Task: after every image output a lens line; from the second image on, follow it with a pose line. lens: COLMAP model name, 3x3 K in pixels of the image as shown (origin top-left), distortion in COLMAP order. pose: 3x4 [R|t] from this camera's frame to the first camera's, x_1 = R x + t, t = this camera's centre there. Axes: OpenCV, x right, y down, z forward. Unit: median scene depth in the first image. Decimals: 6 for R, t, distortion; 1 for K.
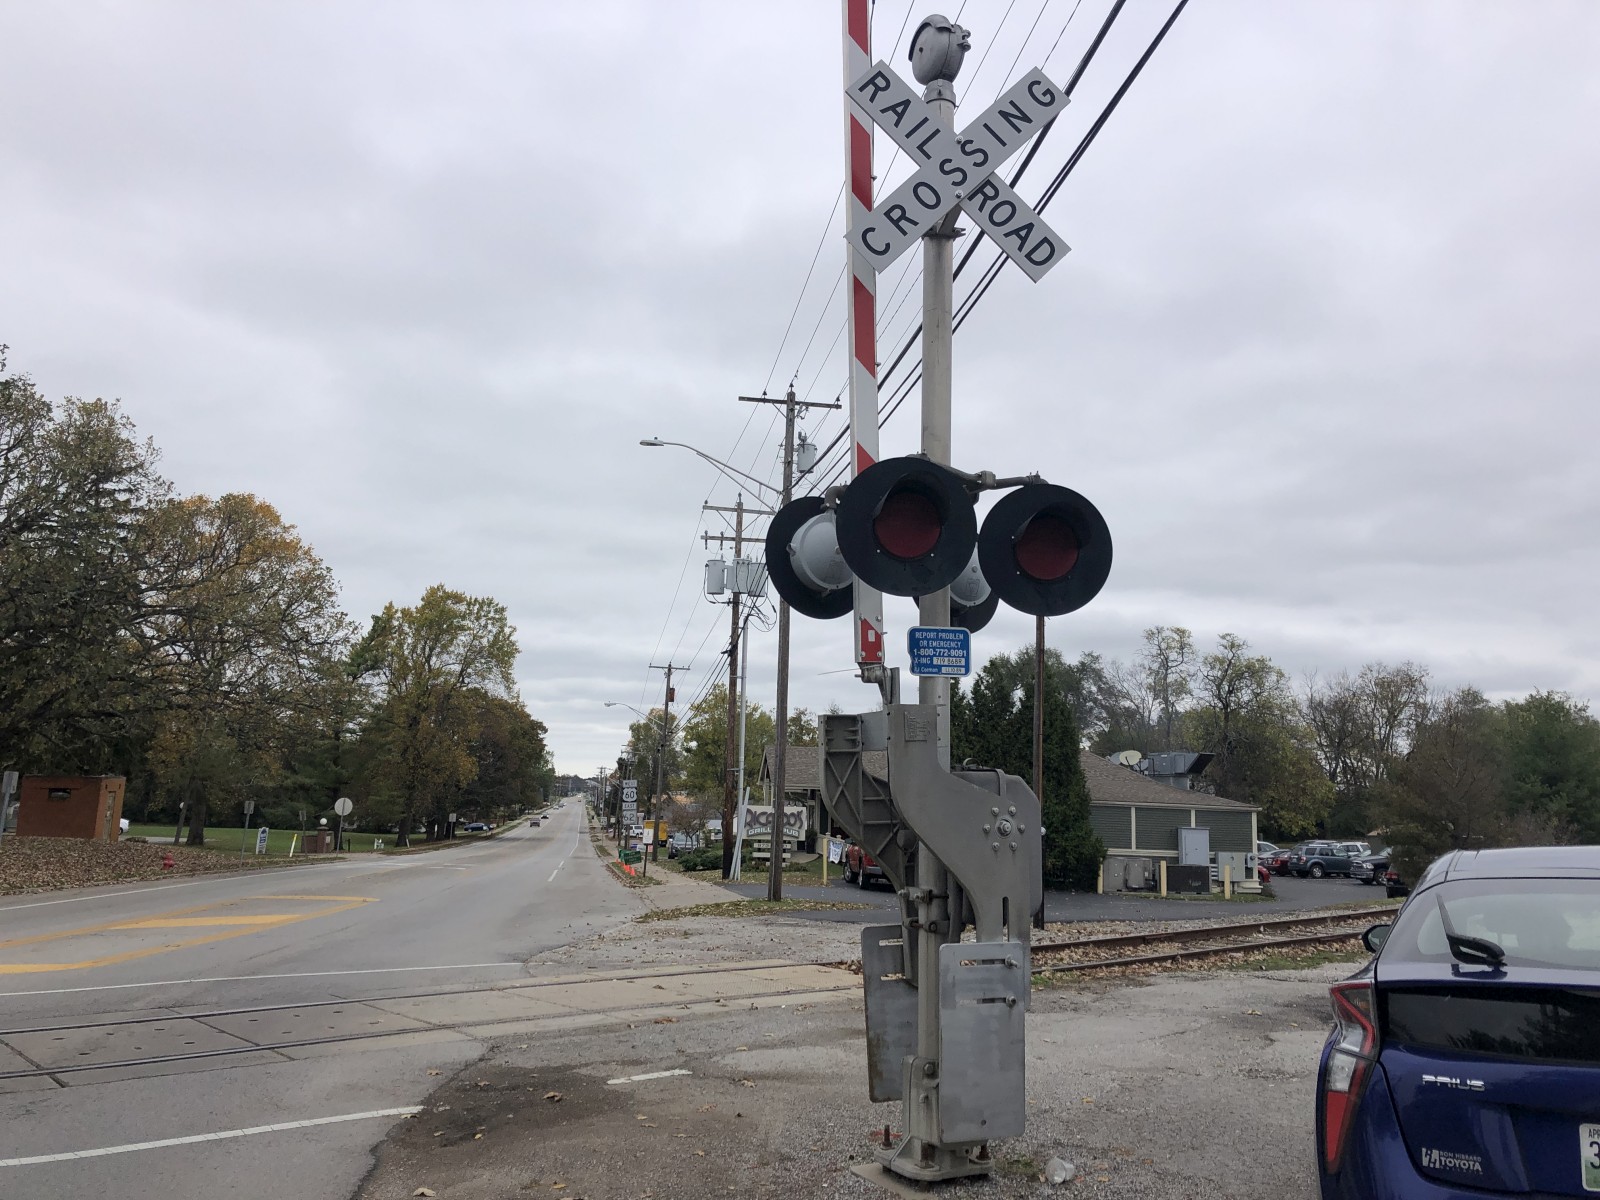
lens RADIAL K [[1304.3, 0, 808.9], [0, 1304.3, 571.8], [0, 0, 1]] dist [0.044303, -0.042834]
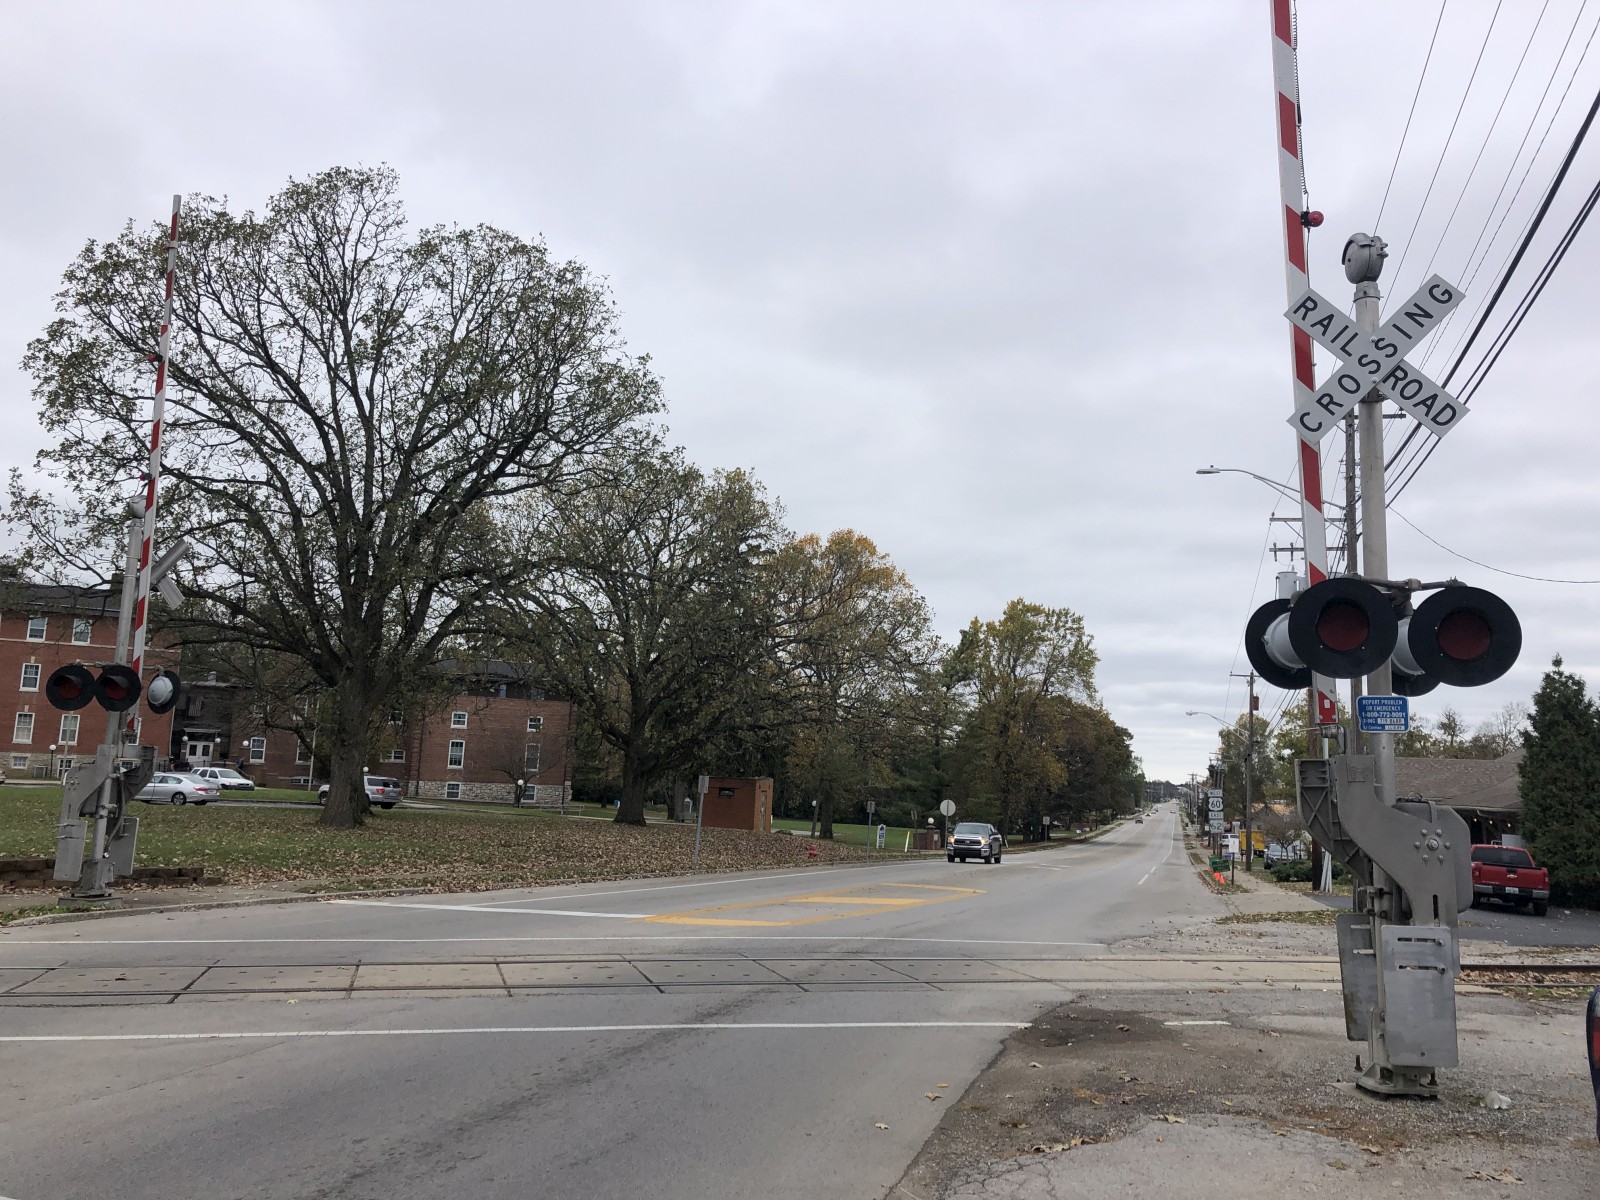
lens RADIAL K [[1304.3, 0, 801.2], [0, 1304.3, 584.0], [0, 0, 1]] dist [0.044303, -0.042834]
pose [[0.902994, -0.055751, -0.426021, 0.095346], [0.058308, 0.998274, -0.007050, -0.065736], [0.425679, -0.018474, 0.904686, -0.324783]]
